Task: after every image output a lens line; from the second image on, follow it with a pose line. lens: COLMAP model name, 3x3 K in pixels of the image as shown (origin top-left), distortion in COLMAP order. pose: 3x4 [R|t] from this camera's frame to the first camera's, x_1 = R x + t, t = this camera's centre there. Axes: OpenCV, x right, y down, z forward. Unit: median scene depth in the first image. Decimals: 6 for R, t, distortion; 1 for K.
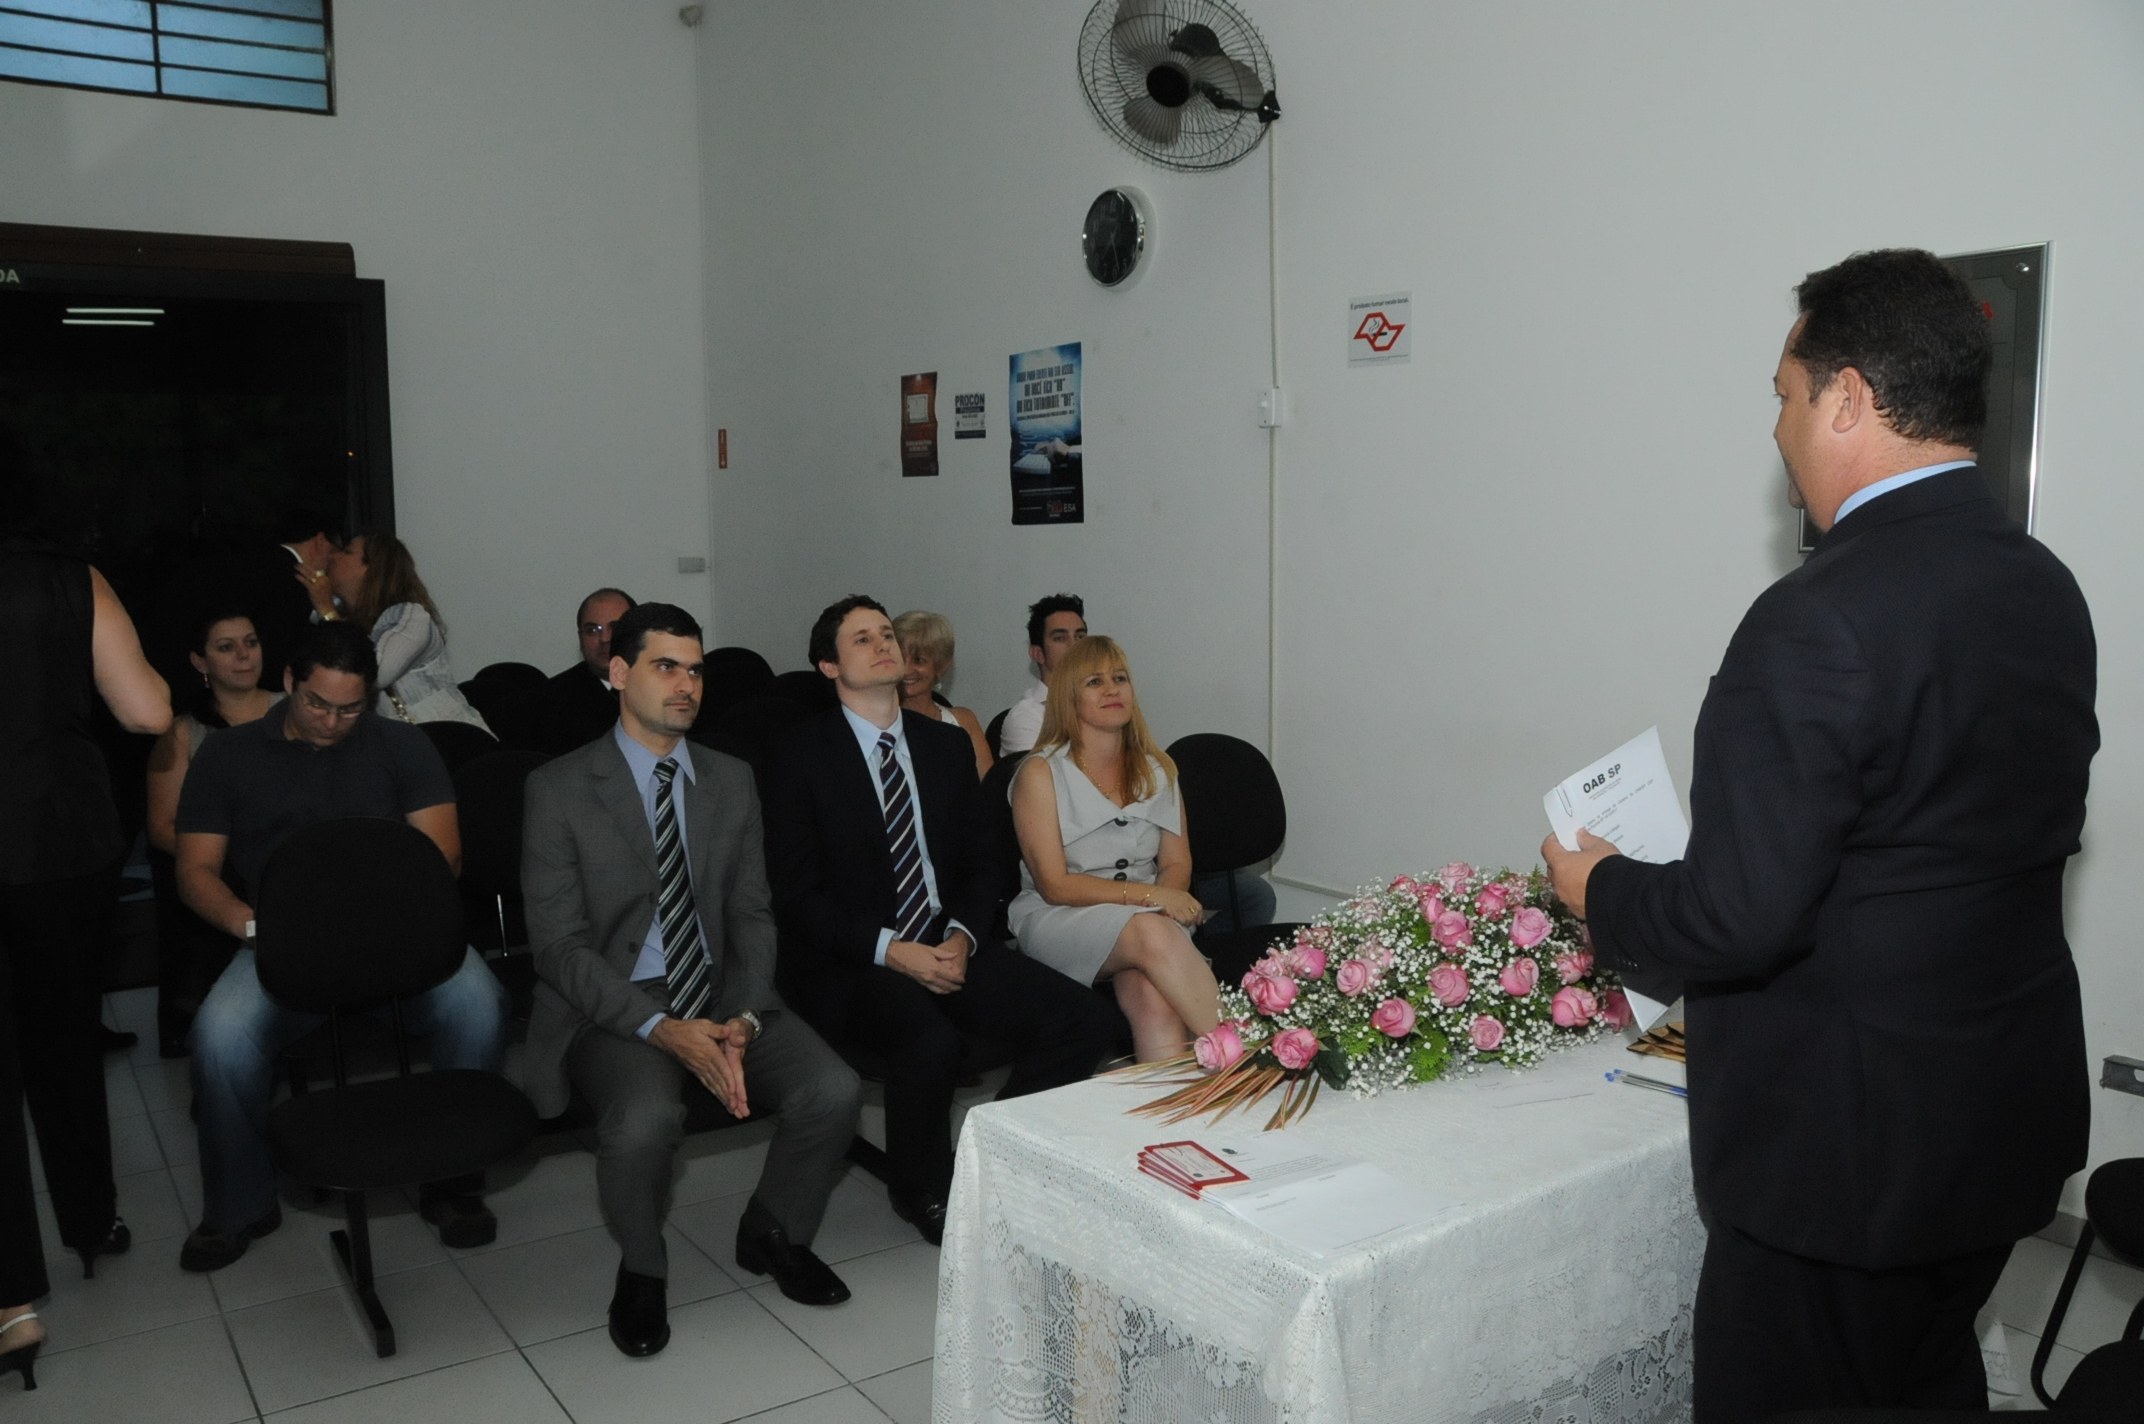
lens RADIAL K [[1673.6, 0, 1052.7], [0, 1673.6, 746.7], [0, 0, 1]] dist [-0.168766, 0.129948]
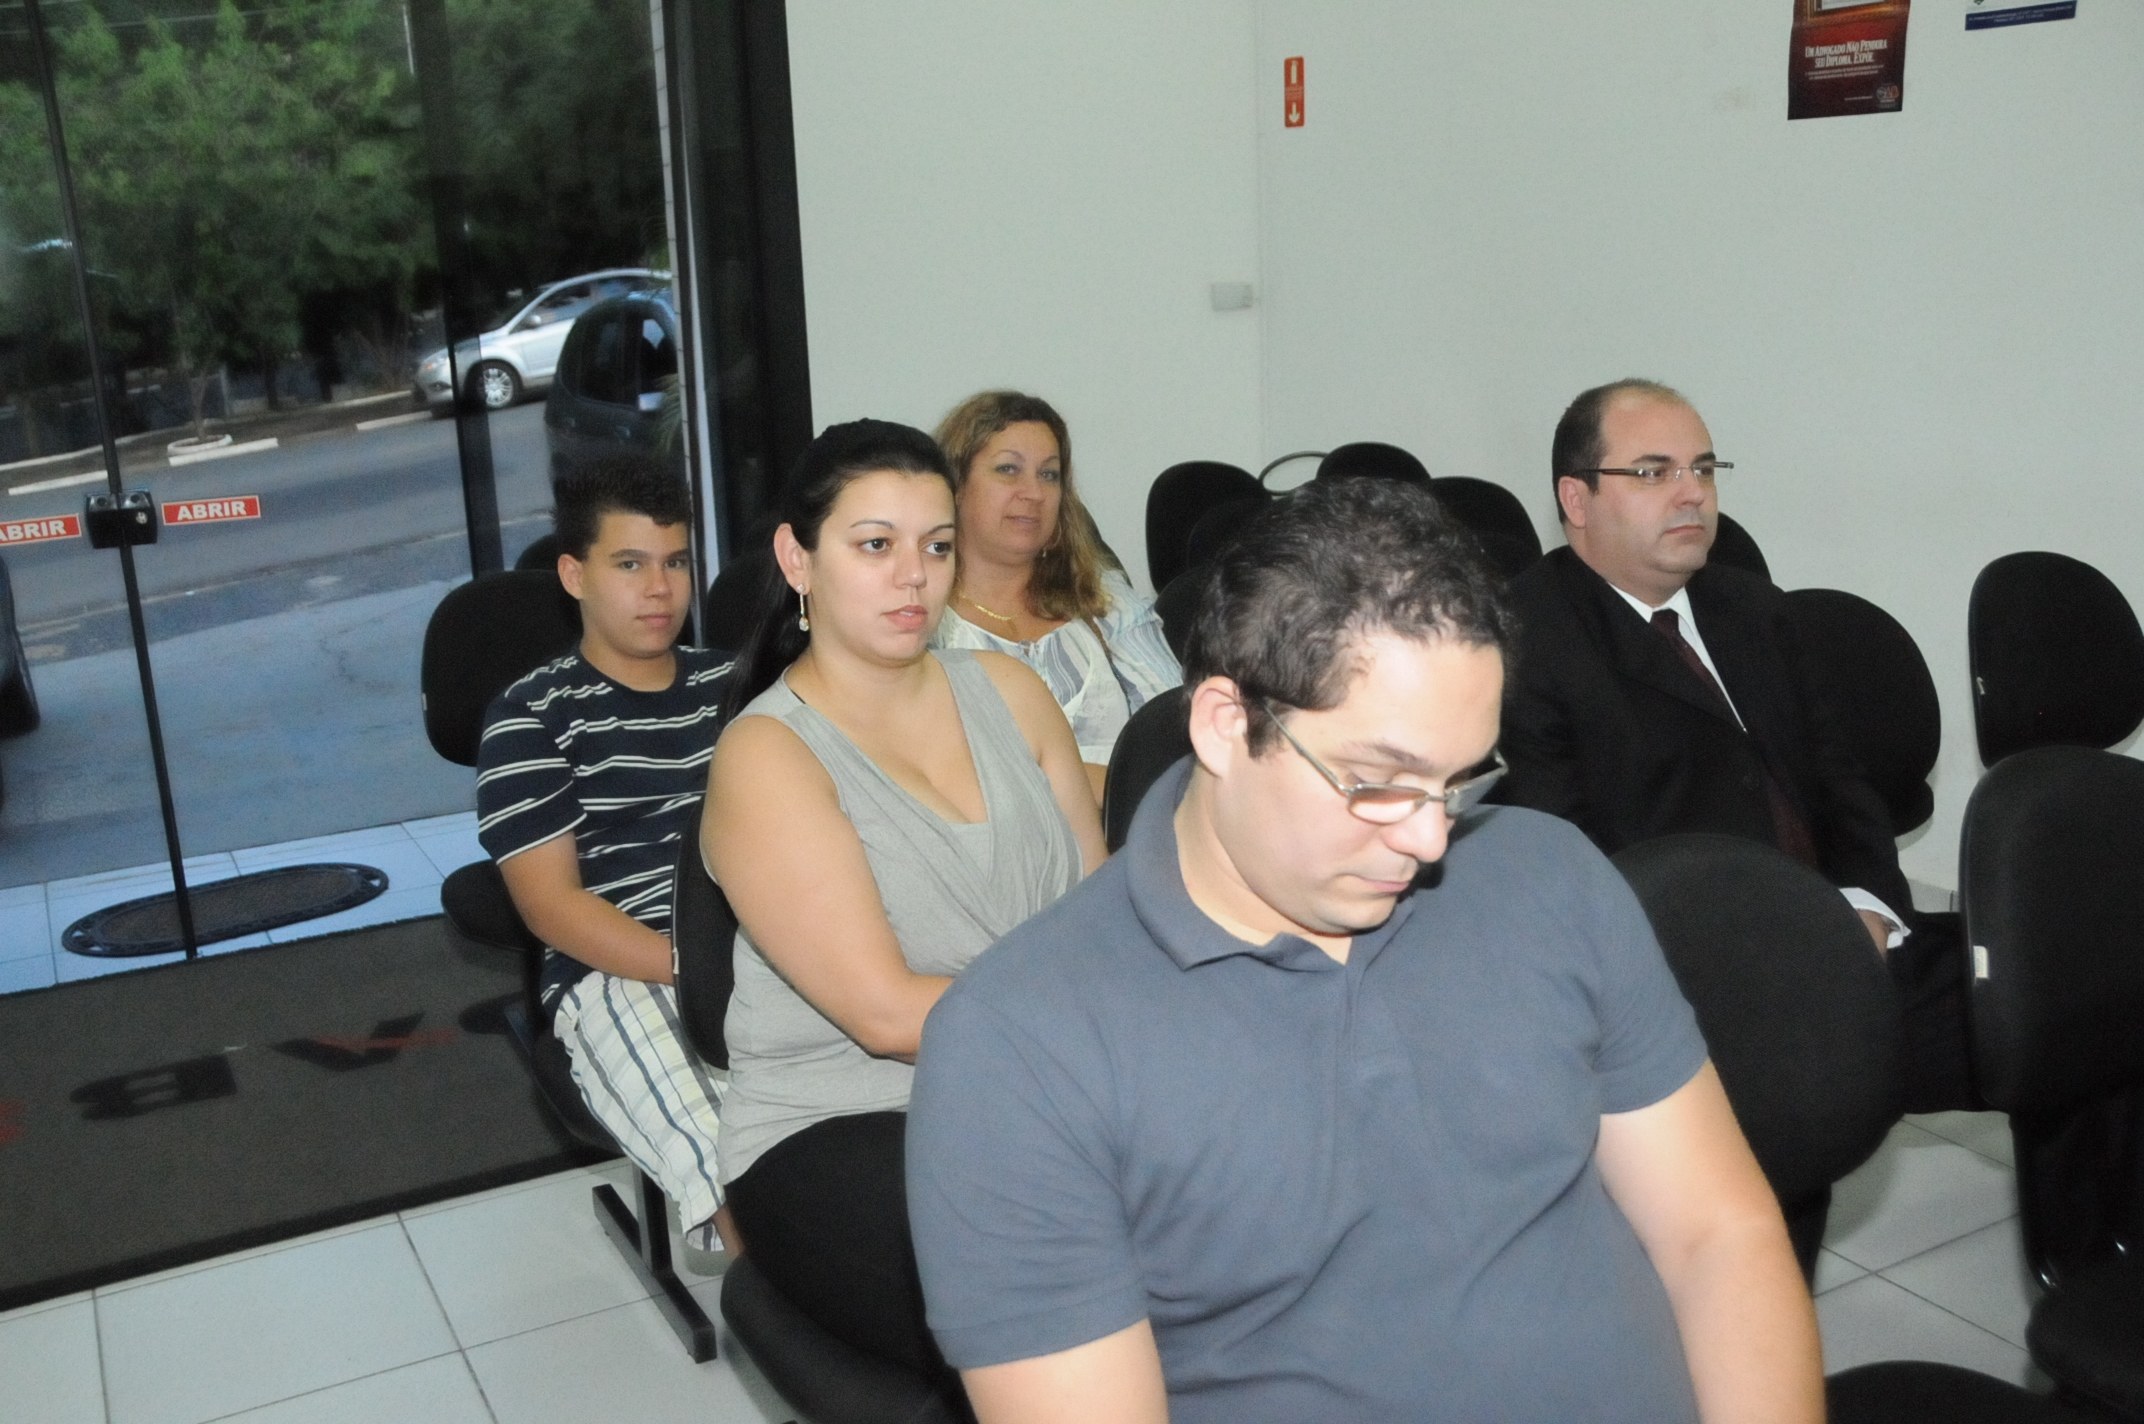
lens RADIAL K [[1970.0, 0, 1063.0], [0, 1970.0, 768.9], [0, 0, 1]] dist [-0.122050, 0.216674]
pose [[0.994666, 0.002671, -0.103117, -0.379699], [0.010779, 0.991500, 0.129656, -0.061901], [0.102586, -0.130076, 0.986183, 0.523331]]
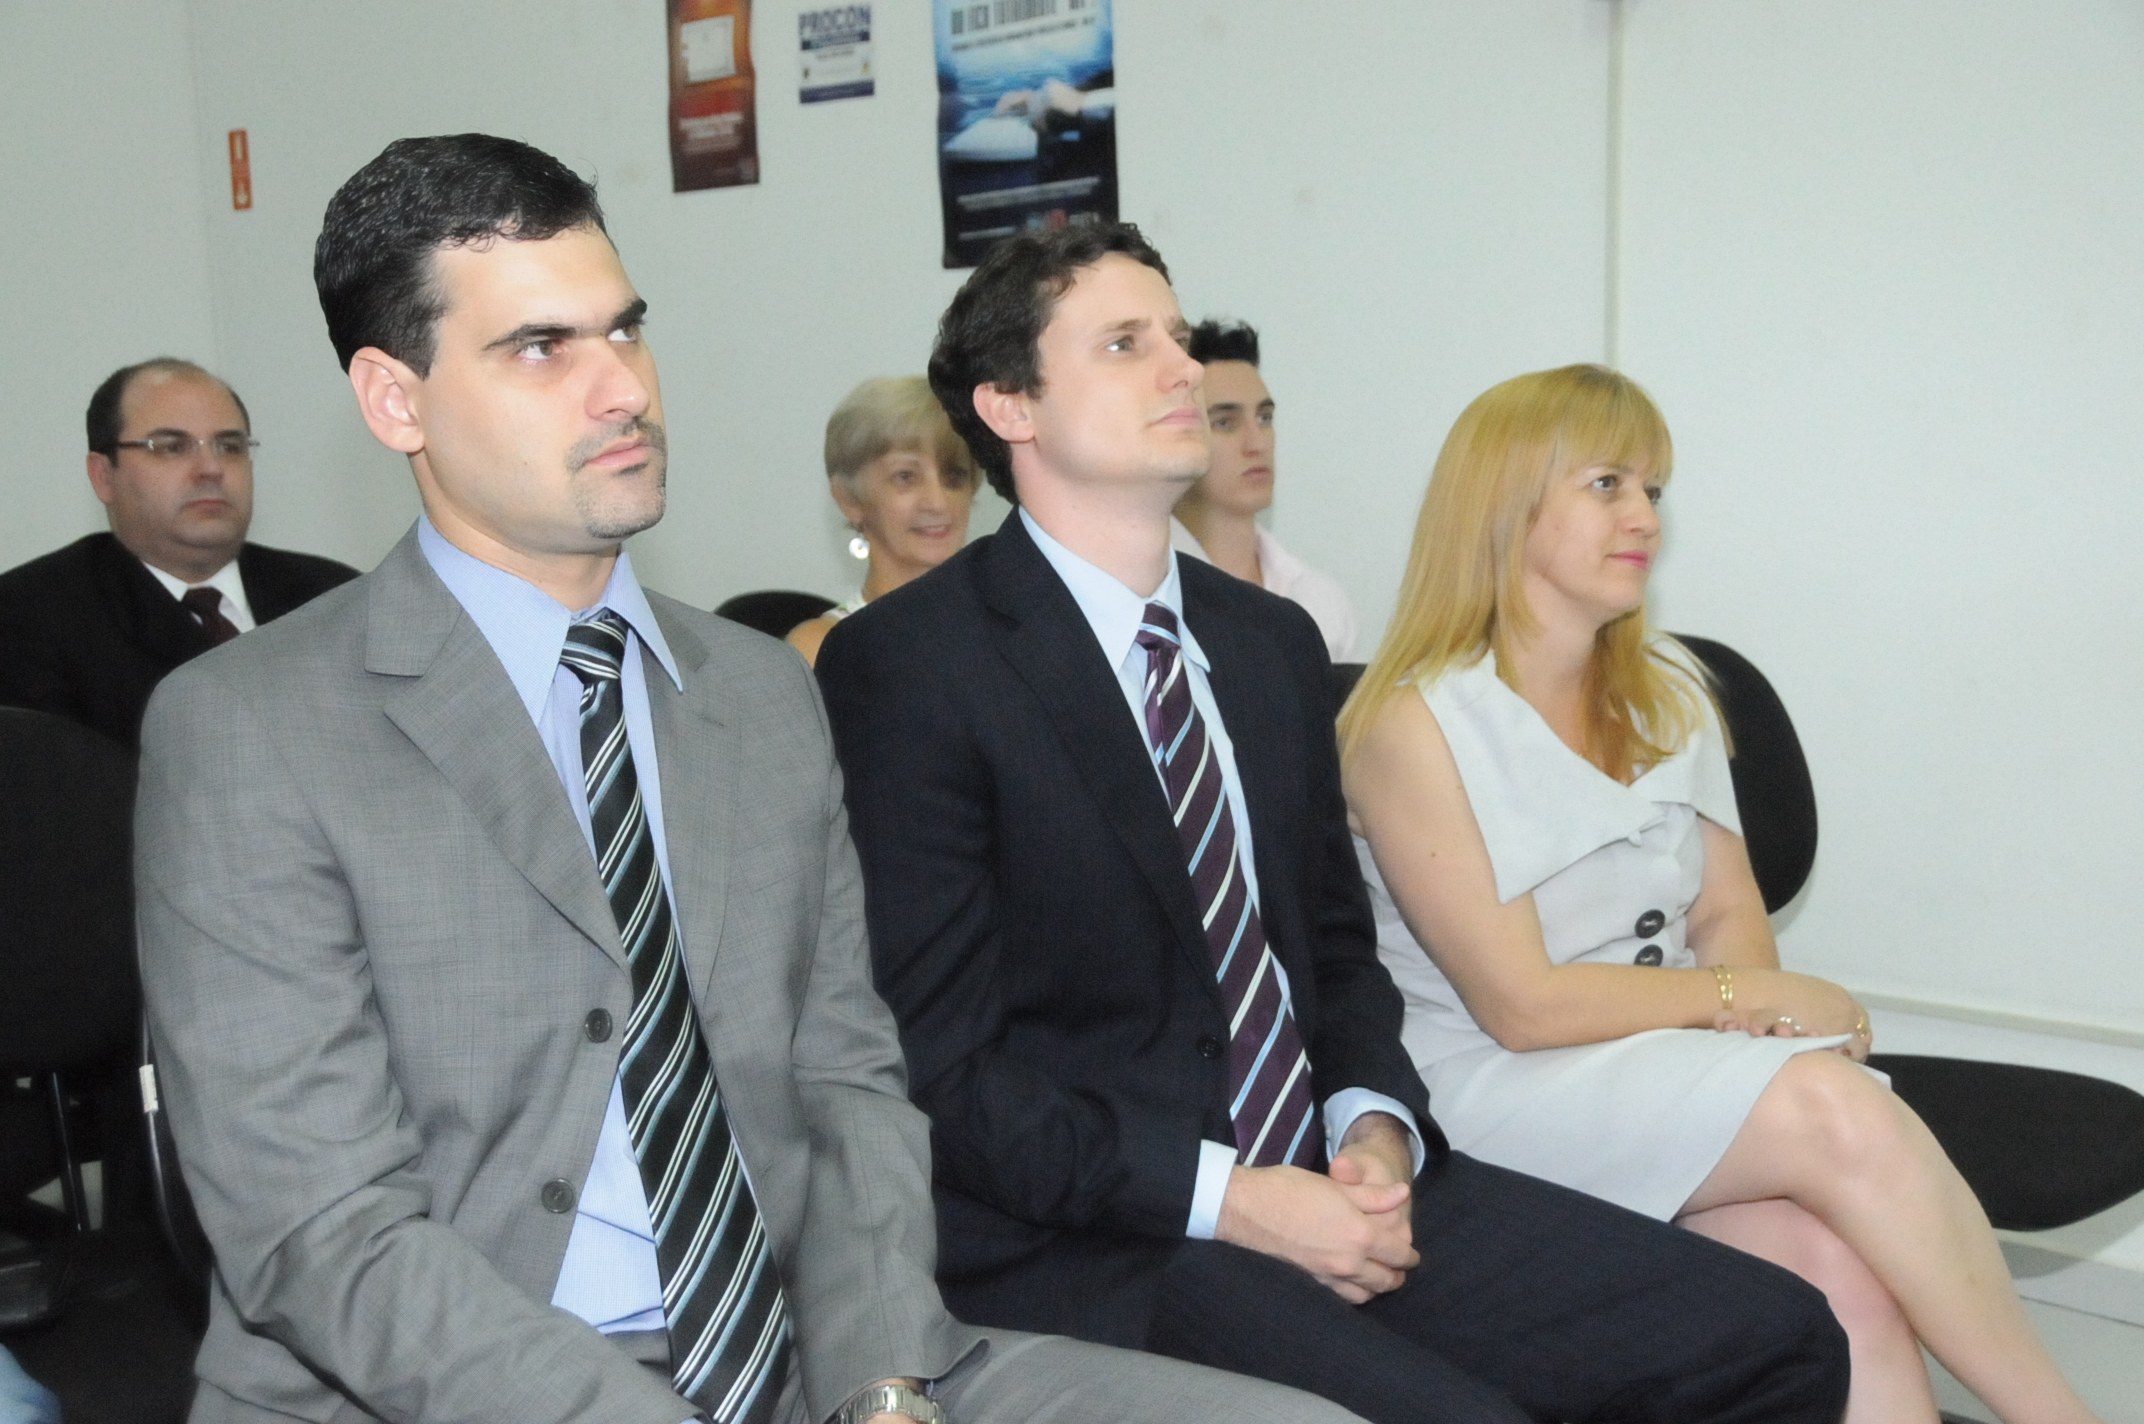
lens RADIAL K [[2554.2, 0, 1062.3], [0, 2554.2, 744.3], [0, 0, 1]] dist [0.000473, 0.325246]
pose [[0.985280, -0.029502, 0.168383, -0.163493], [0.032438, 0.999366, -0.014710, 0.025220], [-0.167842, 0.019955, 0.985612, 0.346296]]
